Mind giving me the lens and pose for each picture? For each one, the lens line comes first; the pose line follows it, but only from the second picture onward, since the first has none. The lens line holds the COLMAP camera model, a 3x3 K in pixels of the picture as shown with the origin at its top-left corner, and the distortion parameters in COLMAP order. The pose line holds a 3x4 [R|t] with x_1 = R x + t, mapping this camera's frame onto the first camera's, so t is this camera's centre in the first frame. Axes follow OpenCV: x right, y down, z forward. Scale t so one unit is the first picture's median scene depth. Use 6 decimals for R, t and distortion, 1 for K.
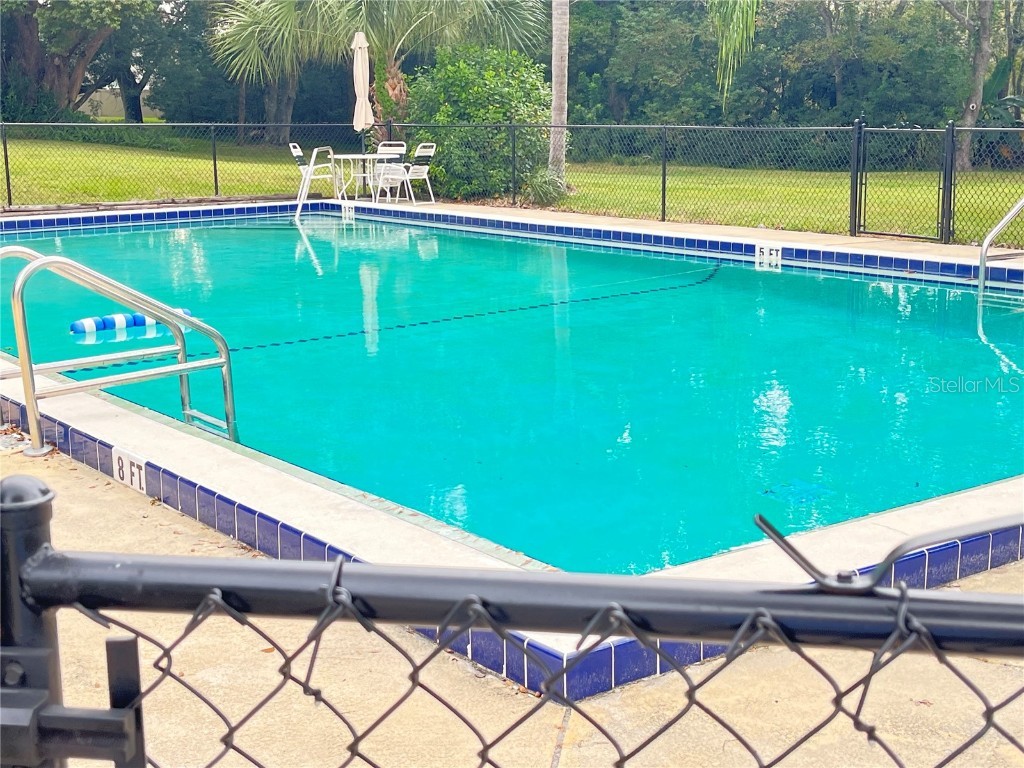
lens RADIAL K [[1439.0, 0, 501.6], [0, 1439.0, 387.2], [0, 0, 1]] dist [0.152658, -0.512064]
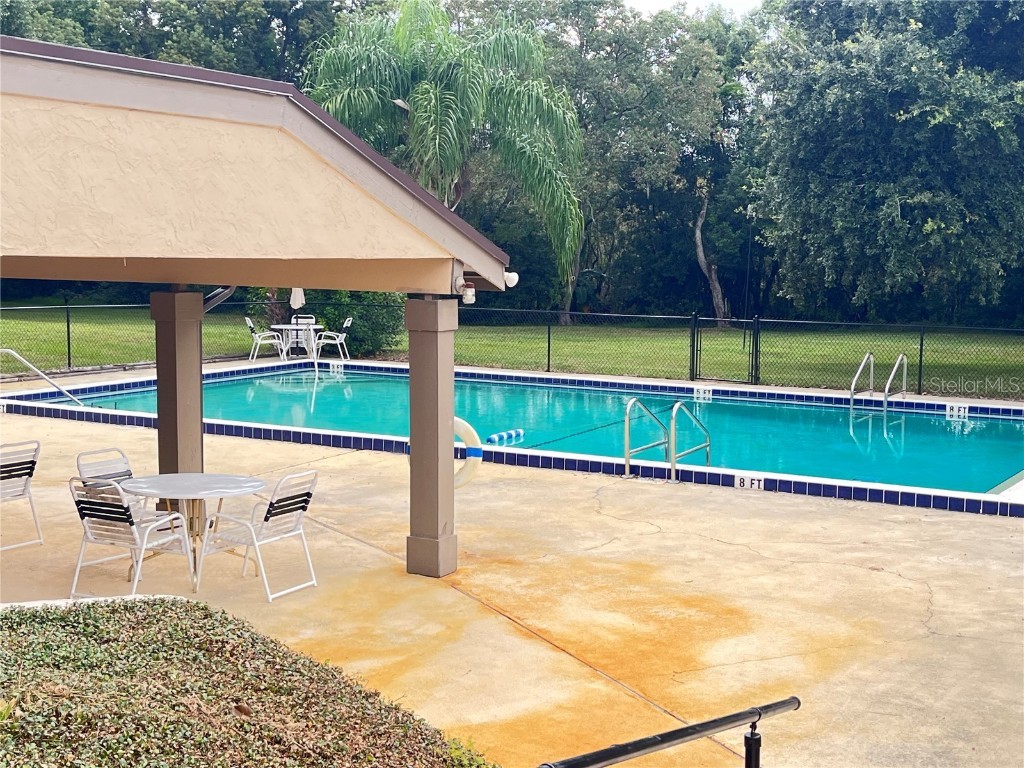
lens RADIAL K [[1438.6, 0, 506.4], [0, 1438.6, 382.3], [0, 0, 1]] dist [0.151412, -0.515688]
pose [[0.925064, -0.017317, 0.379416, -0.438578], [0.053955, 0.994820, -0.086145, 0.021182], [-0.375959, 0.100161, 0.921207, -0.335440]]
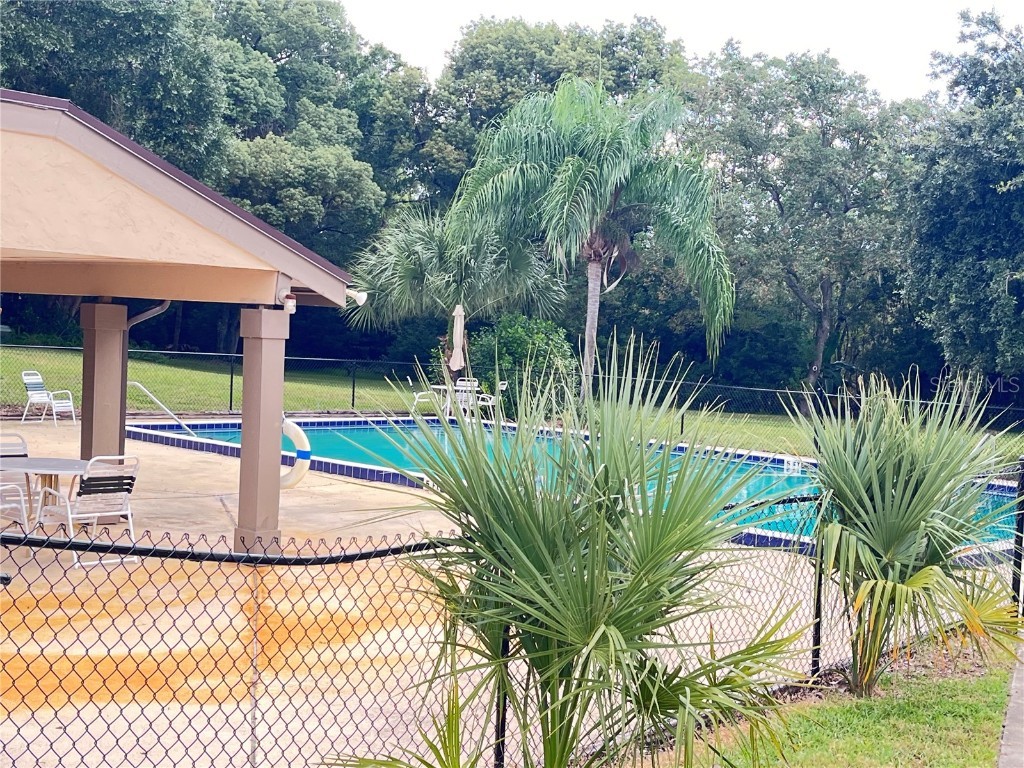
lens RADIAL K [[1439.0, 0, 501.6], [0, 1439.0, 387.2], [0, 0, 1]] dist [0.152658, -0.512064]
pose [[0.988163, 0.055491, 0.143023, -0.256463], [-0.033275, 0.987621, -0.153286, 0.058535], [-0.149758, 0.146713, 0.977777, -0.412067]]
